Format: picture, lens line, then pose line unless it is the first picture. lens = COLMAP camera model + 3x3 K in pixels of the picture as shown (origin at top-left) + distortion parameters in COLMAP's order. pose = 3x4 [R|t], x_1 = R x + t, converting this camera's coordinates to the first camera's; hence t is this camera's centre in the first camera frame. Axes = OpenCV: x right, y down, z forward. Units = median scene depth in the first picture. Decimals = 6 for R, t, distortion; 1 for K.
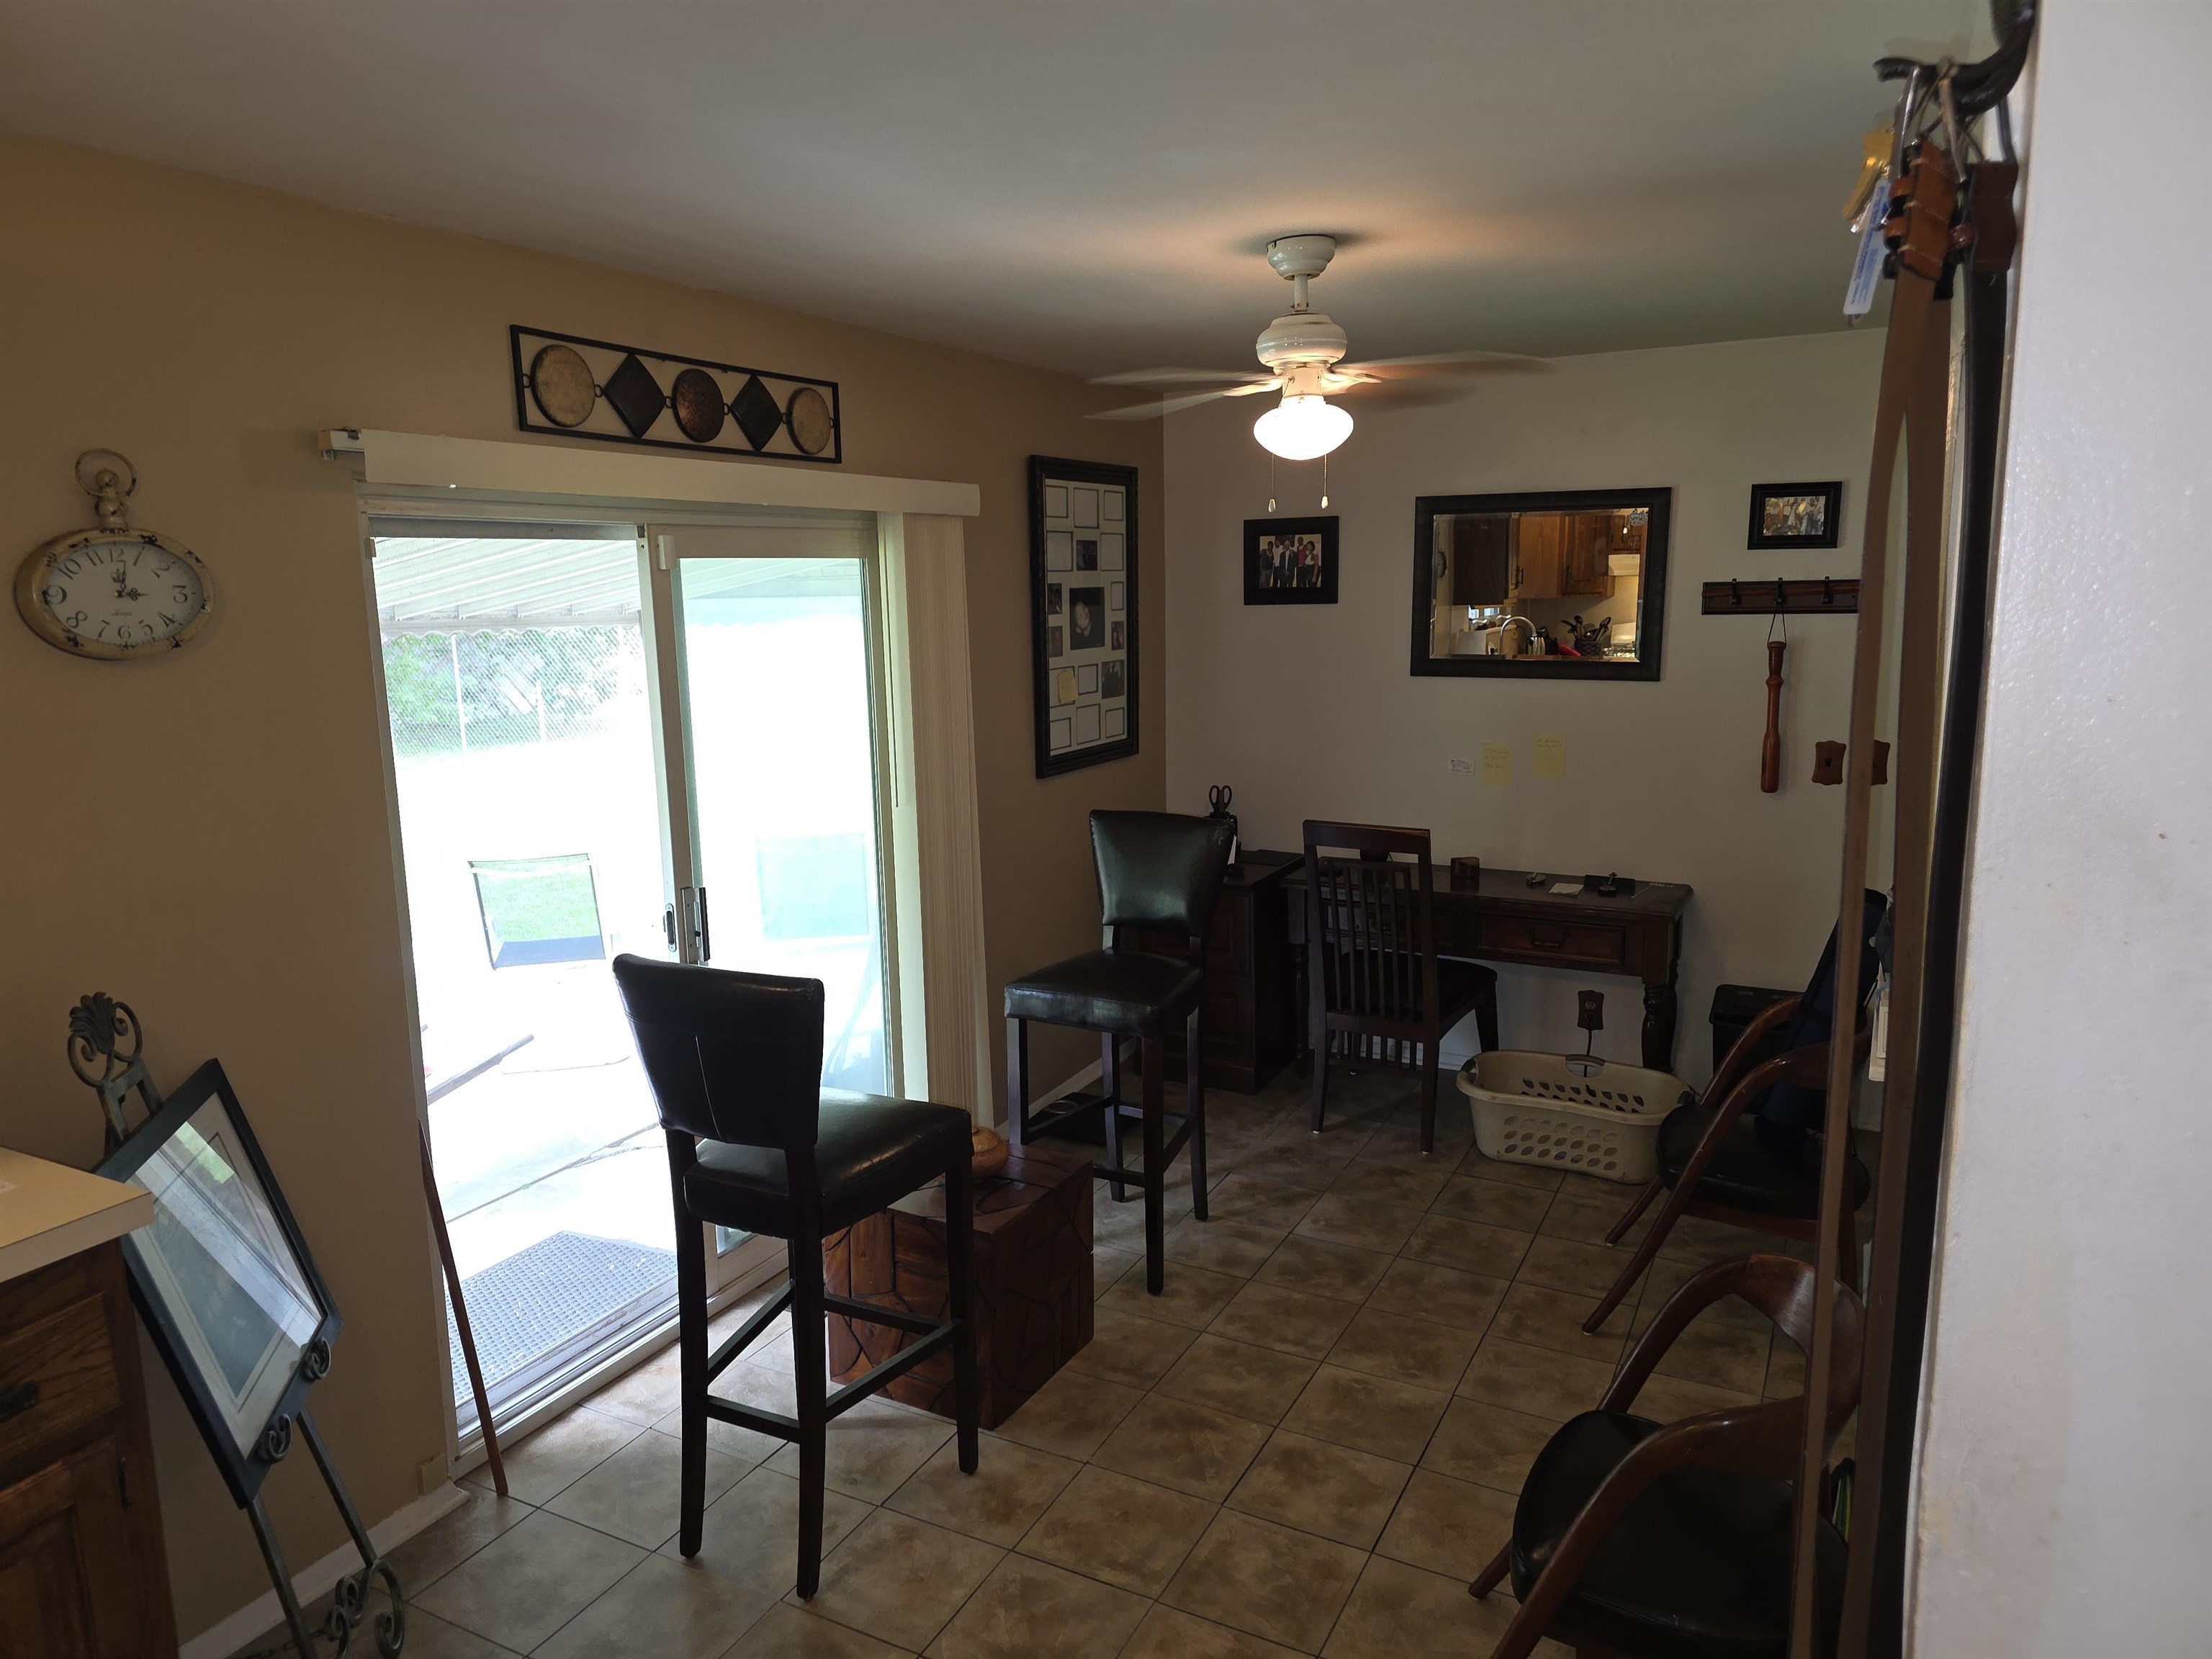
lens RADIAL K [[1482.5, 0, 1083.0], [0, 1482.5, 816.1], [0, 0, 1]] dist [0.053030, -0.058676]
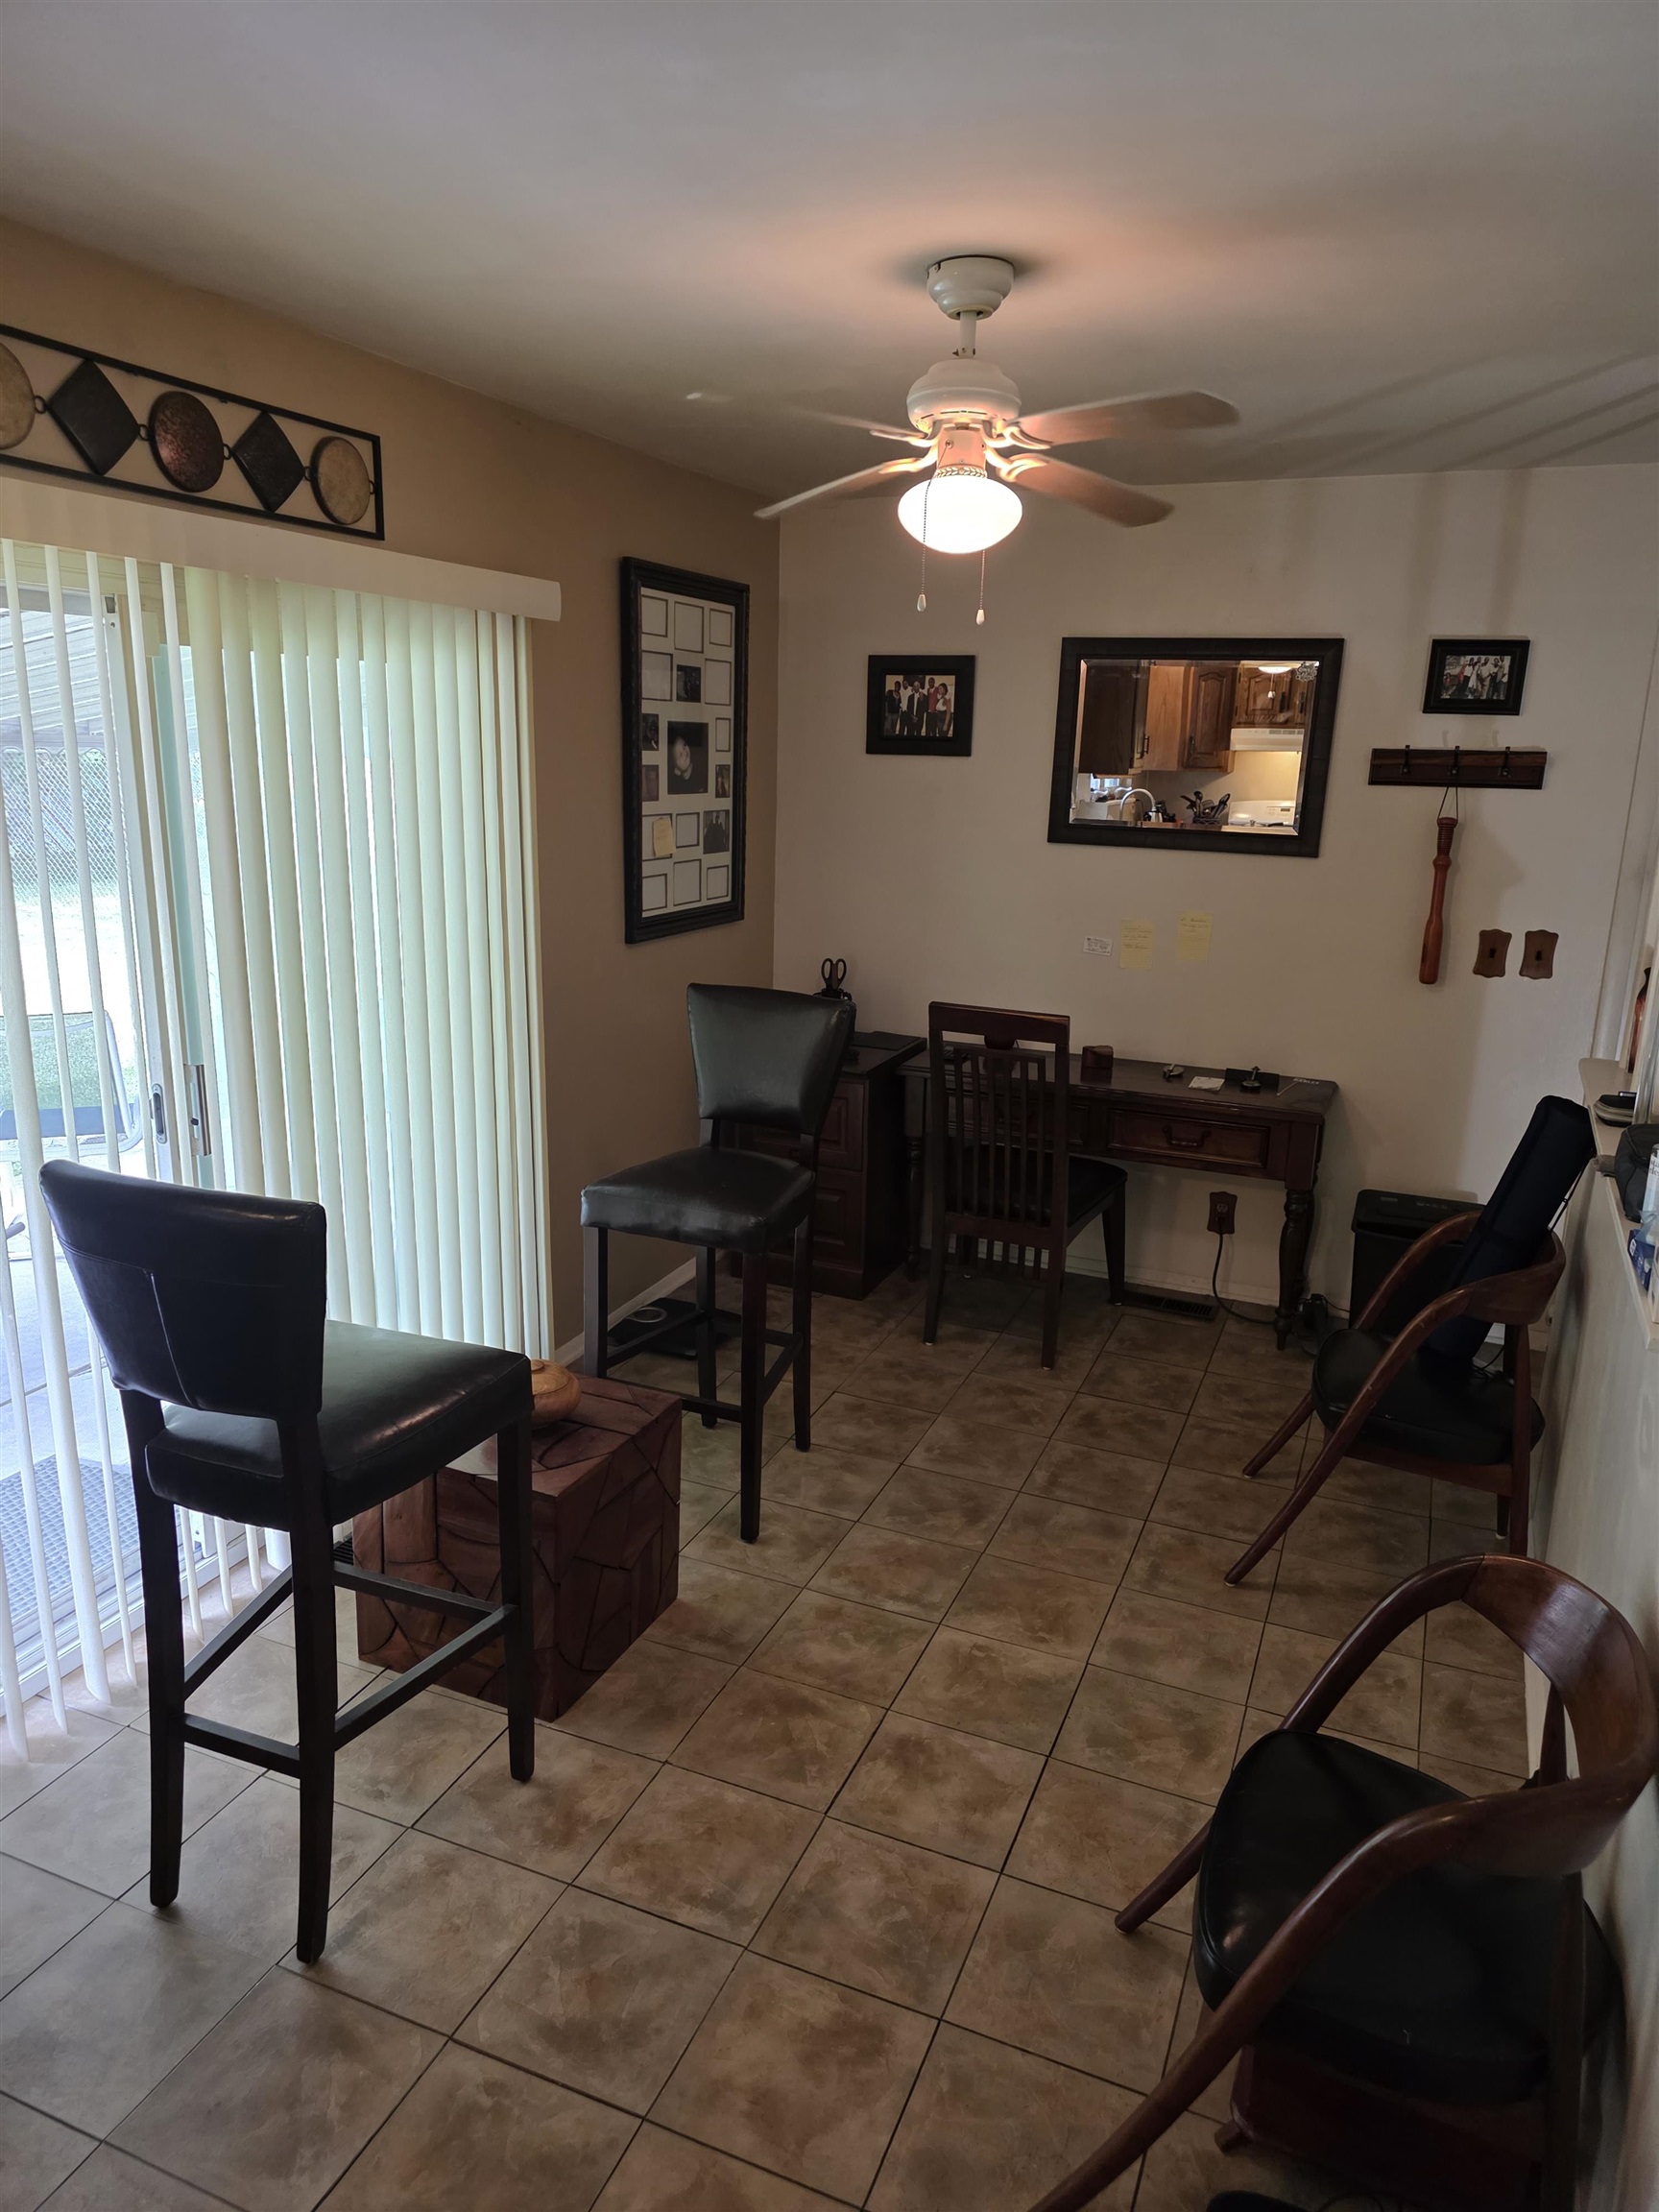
lens RADIAL K [[1502.5, 0, 838.4], [0, 1502.5, 1106.2], [0, 0, 1]] dist [0.052900, -0.059295]
pose [[0.993988, 0.020942, 0.107465, -0.000162], [-0.029485, 0.996476, 0.078530, -0.004572], [-0.105441, -0.081226, 0.991103, 0.153577]]
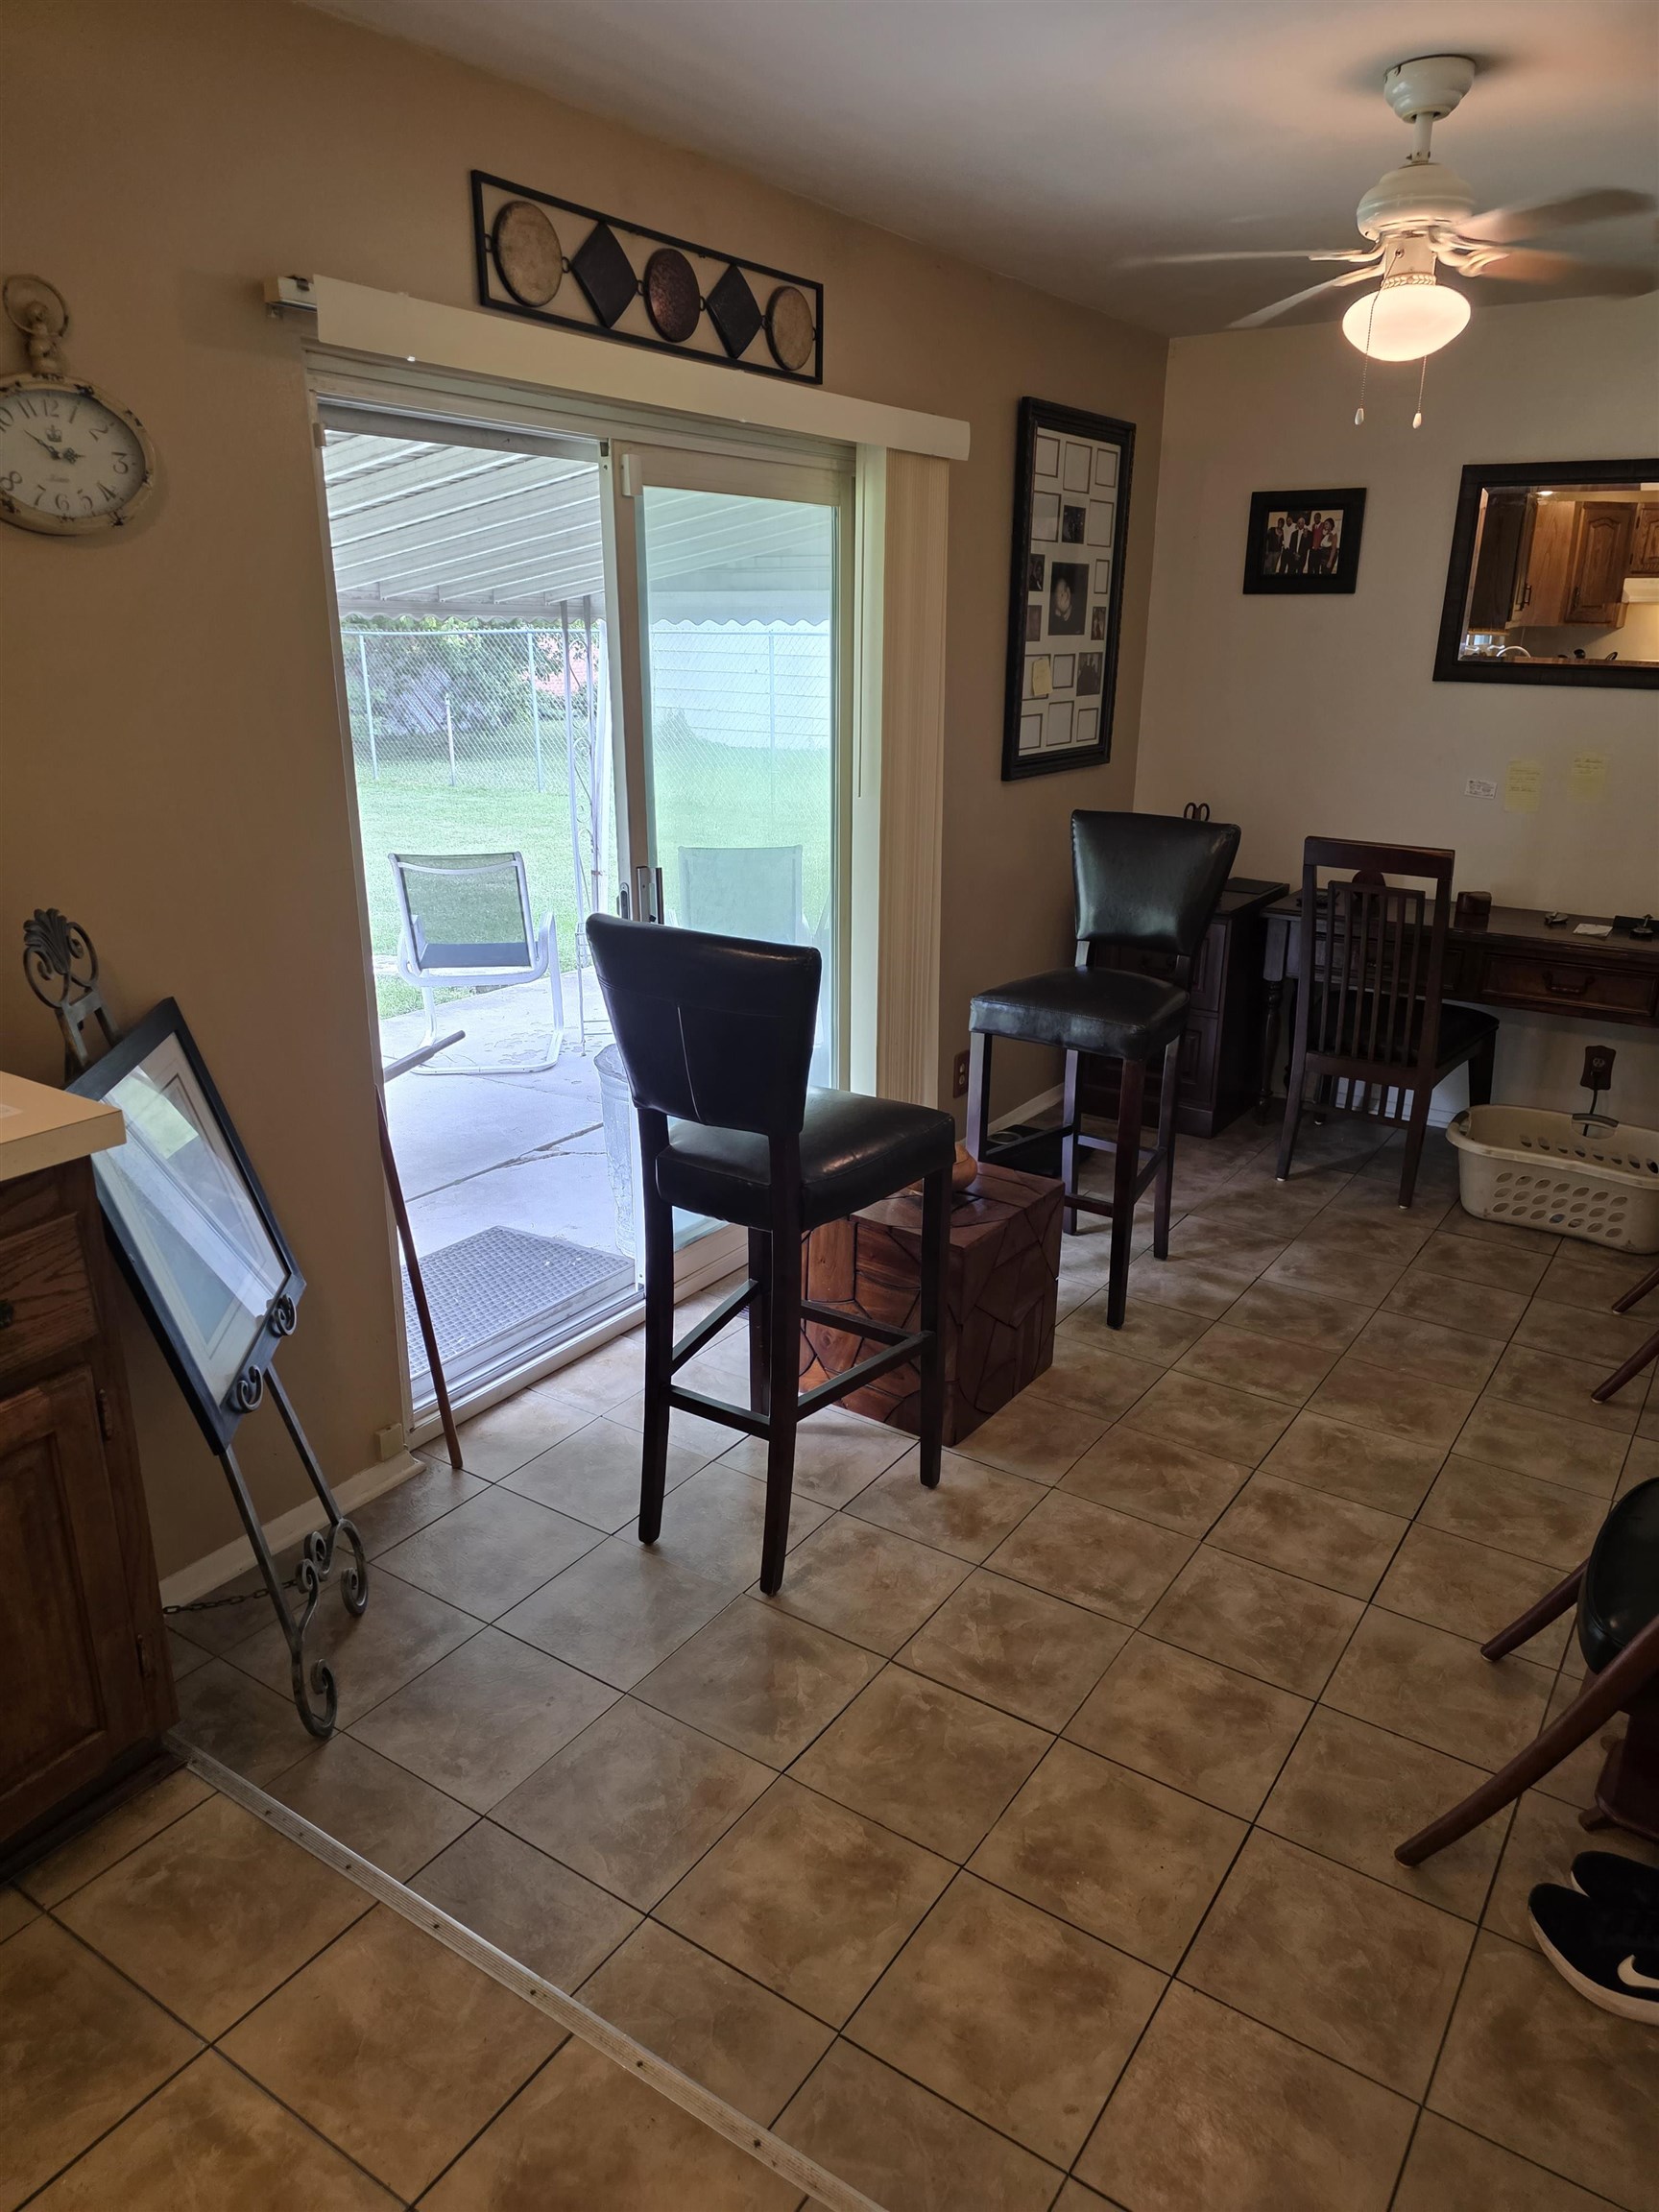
lens RADIAL K [[1502.5, 0, 838.4], [0, 1502.5, 1106.2], [0, 0, 1]] dist [0.052900, -0.059295]
pose [[0.994391, 0.059184, -0.087657, -0.056064], [-0.044637, 0.986191, 0.159481, 0.041451], [0.095885, -0.154673, 0.983302, 0.072124]]
